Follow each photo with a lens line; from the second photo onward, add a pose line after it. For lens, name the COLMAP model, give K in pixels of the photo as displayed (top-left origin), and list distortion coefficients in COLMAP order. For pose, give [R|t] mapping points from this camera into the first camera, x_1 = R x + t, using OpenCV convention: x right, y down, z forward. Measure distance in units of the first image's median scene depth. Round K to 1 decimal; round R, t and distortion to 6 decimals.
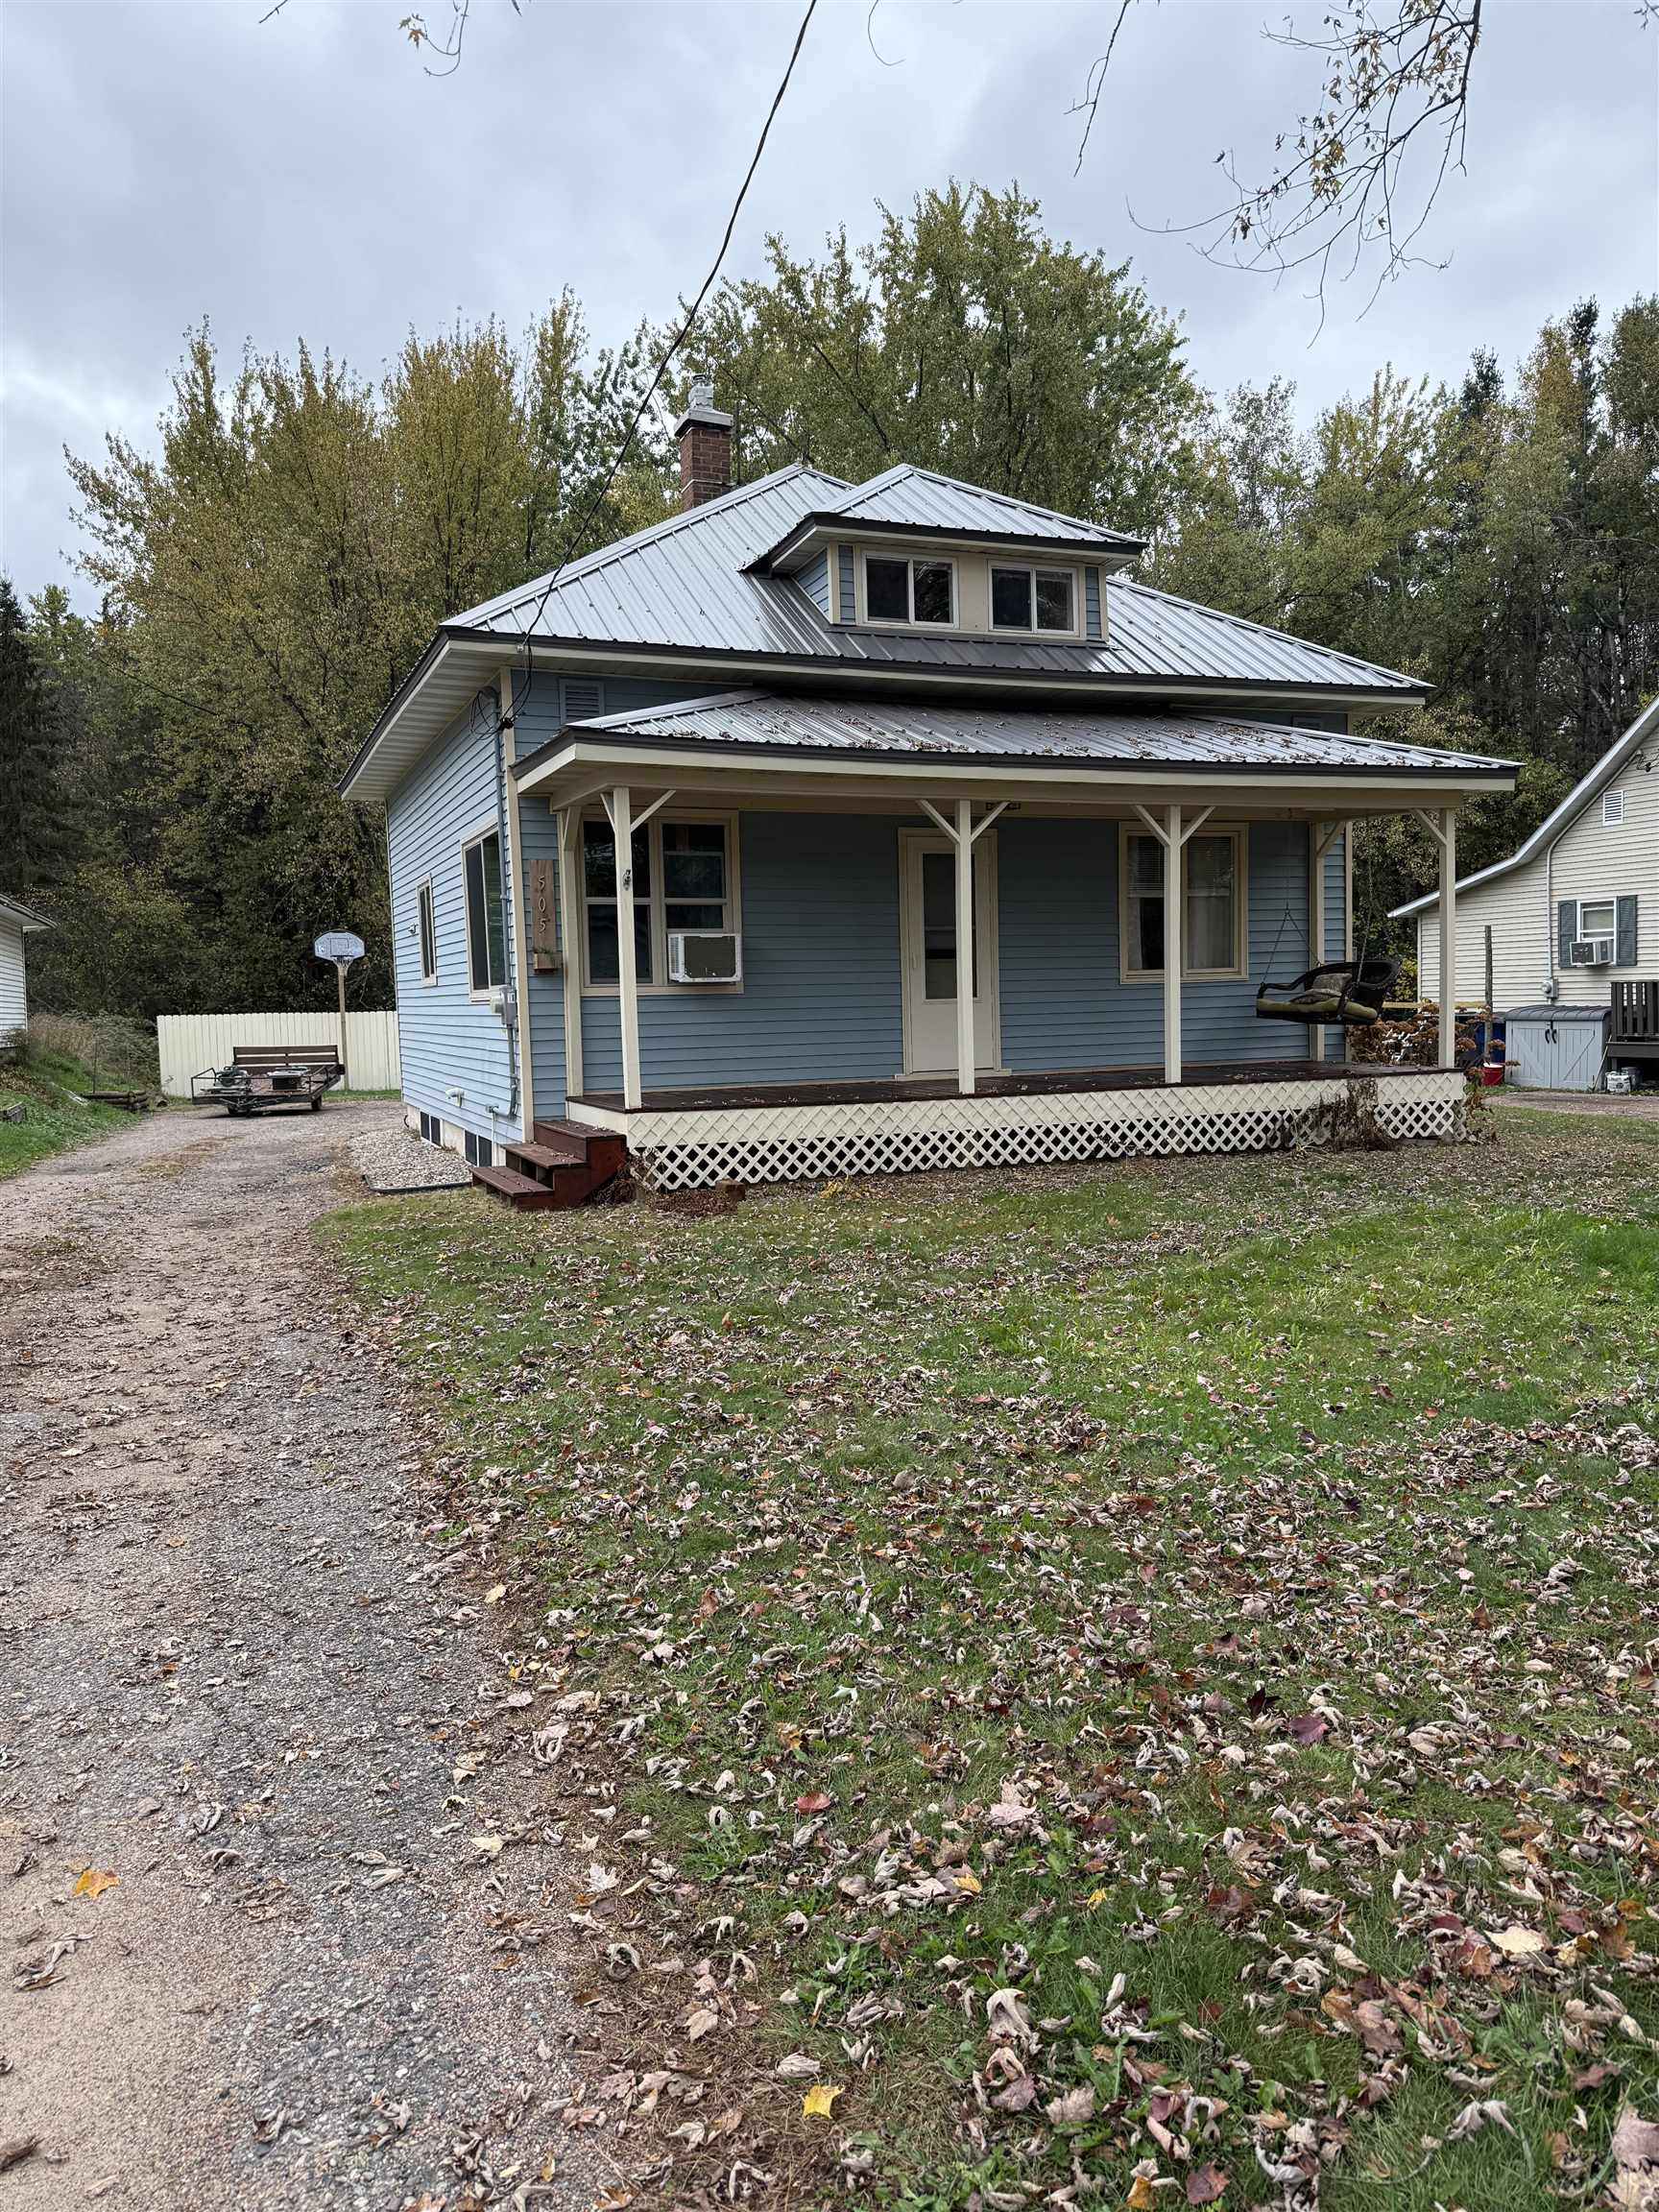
lens RADIAL K [[1657.2, 0, 829.5], [0, 1657.2, 1106.0], [0, 0, 1]] dist [-0.030304, -0.002572]
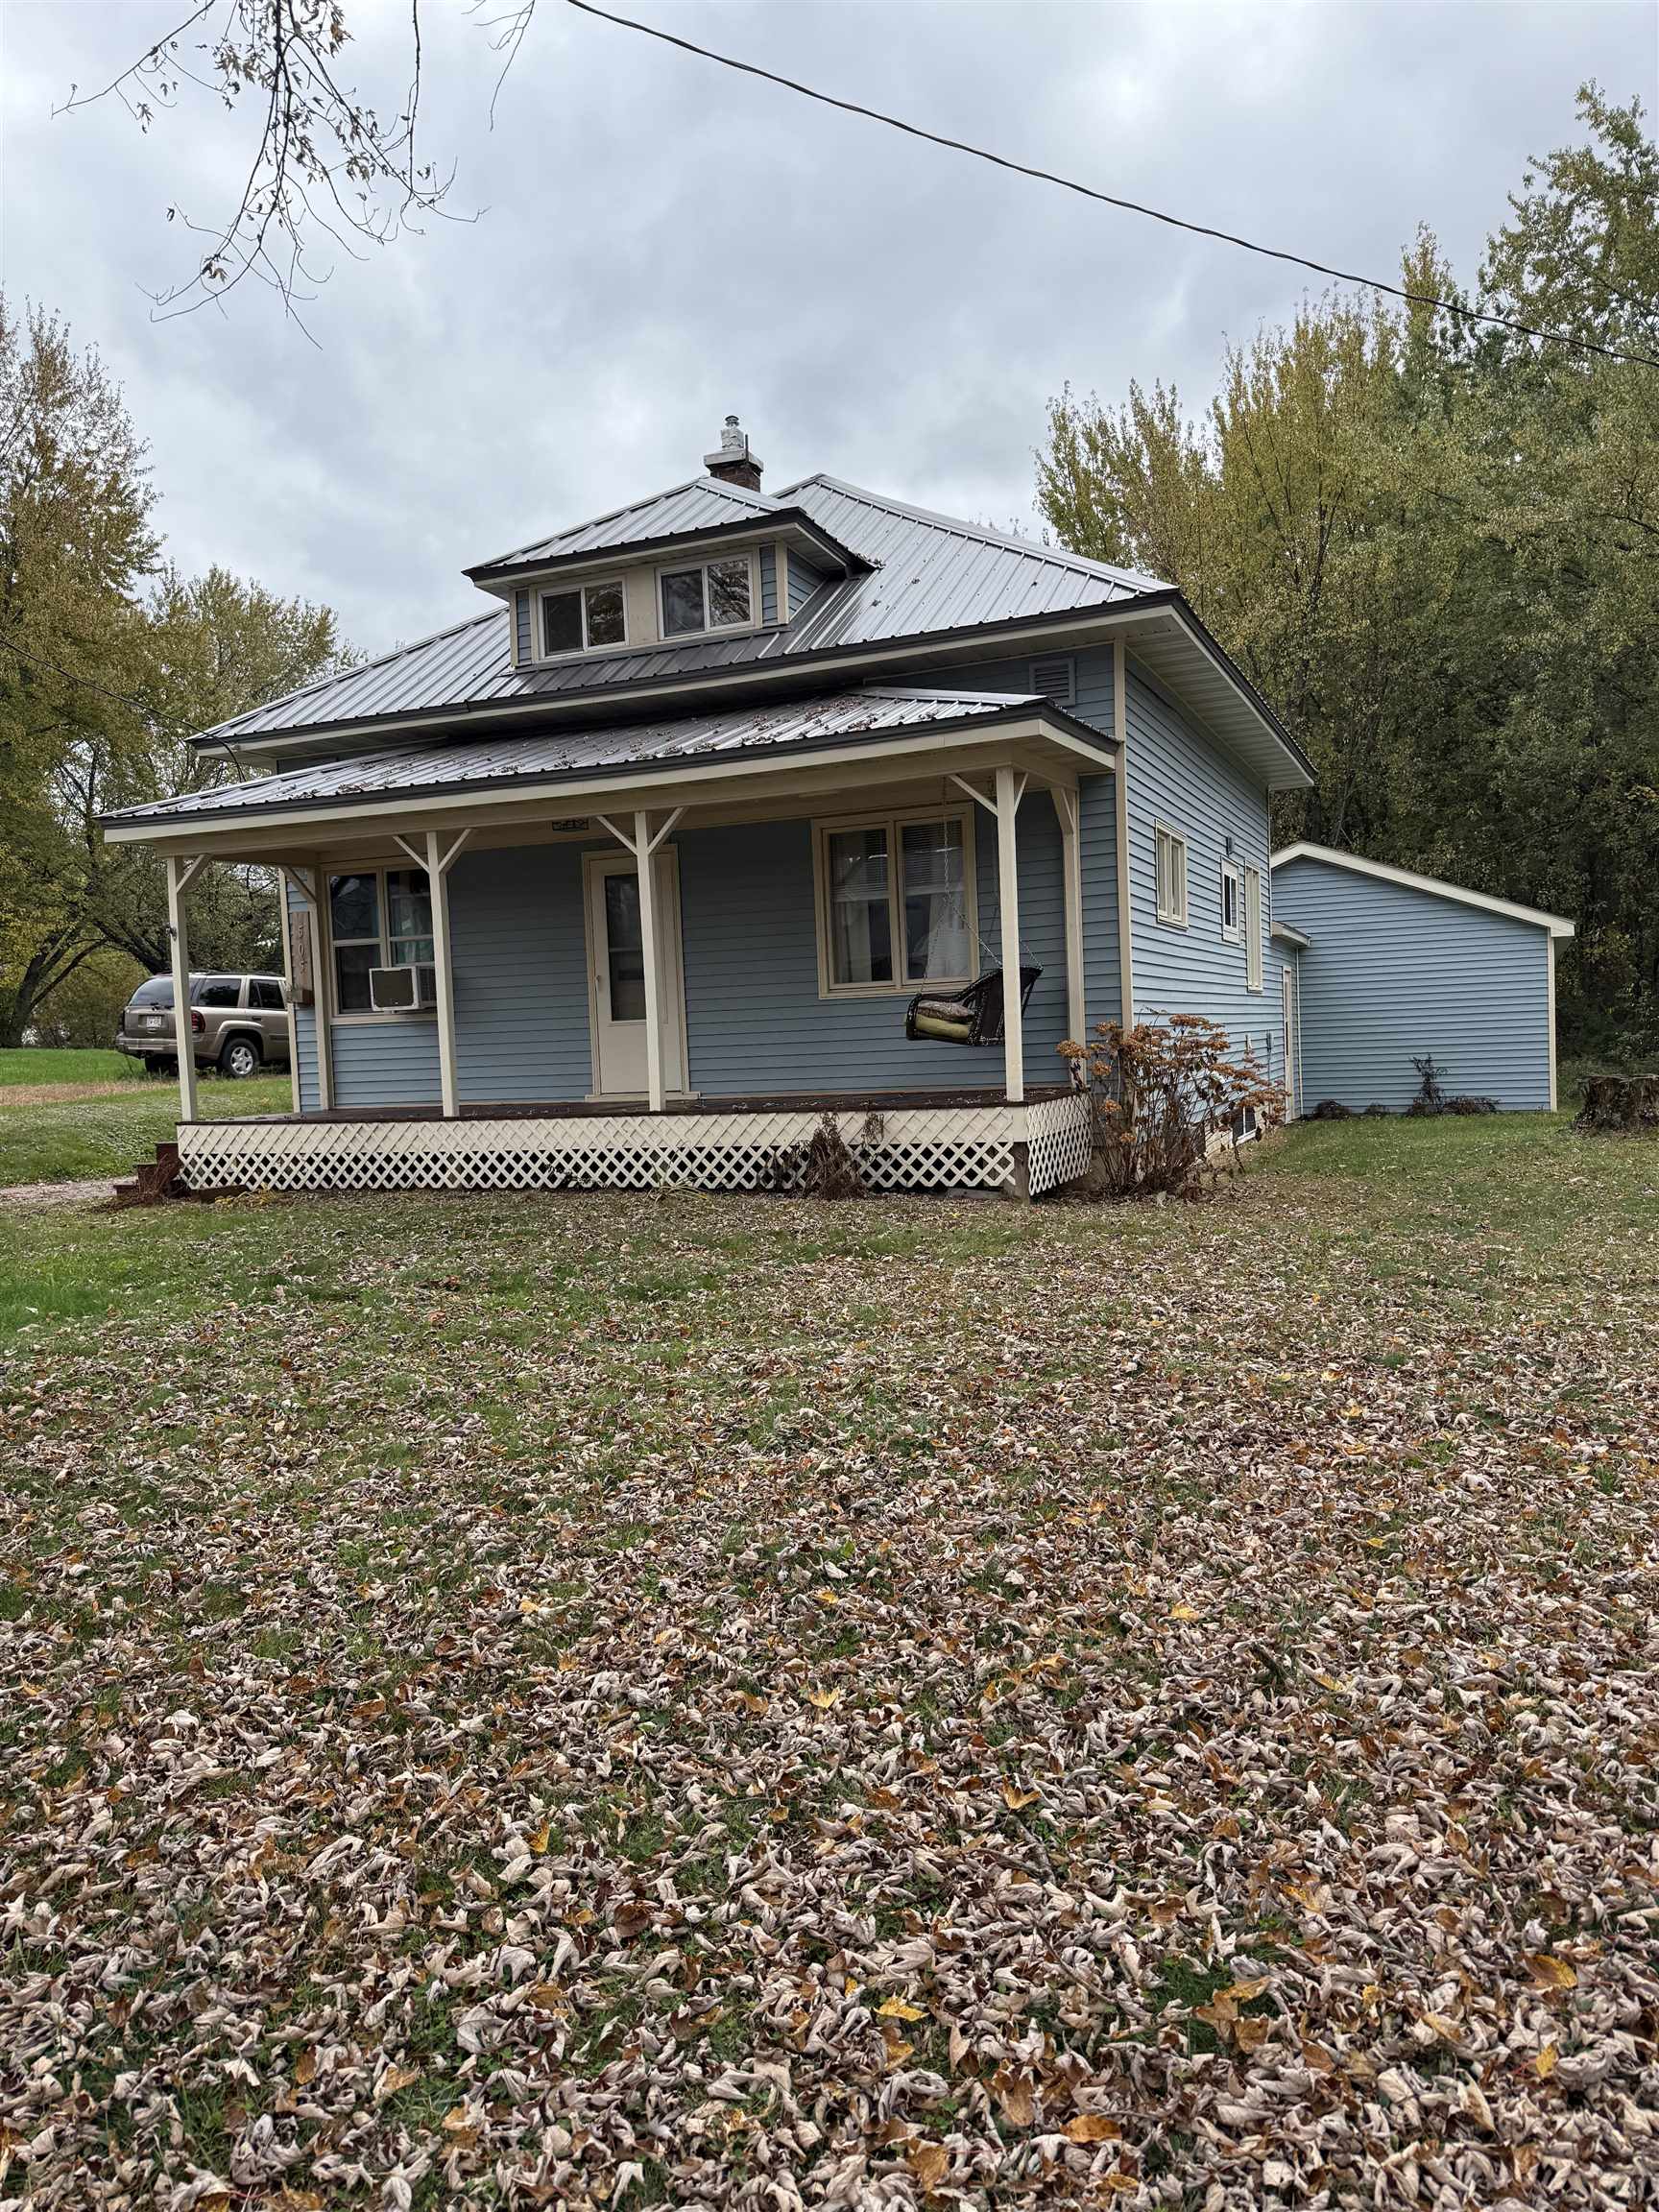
lens RADIAL K [[1550.9, 0, 829.5], [0, 1550.9, 1106.0], [0, 0, 1]] dist [0.002068, 0.001736]
pose [[0.716976, 0.029120, -0.696489, 0.831930], [-0.013028, 0.999512, 0.028378, -0.040448], [0.696976, -0.011272, 0.717006, 0.417006]]
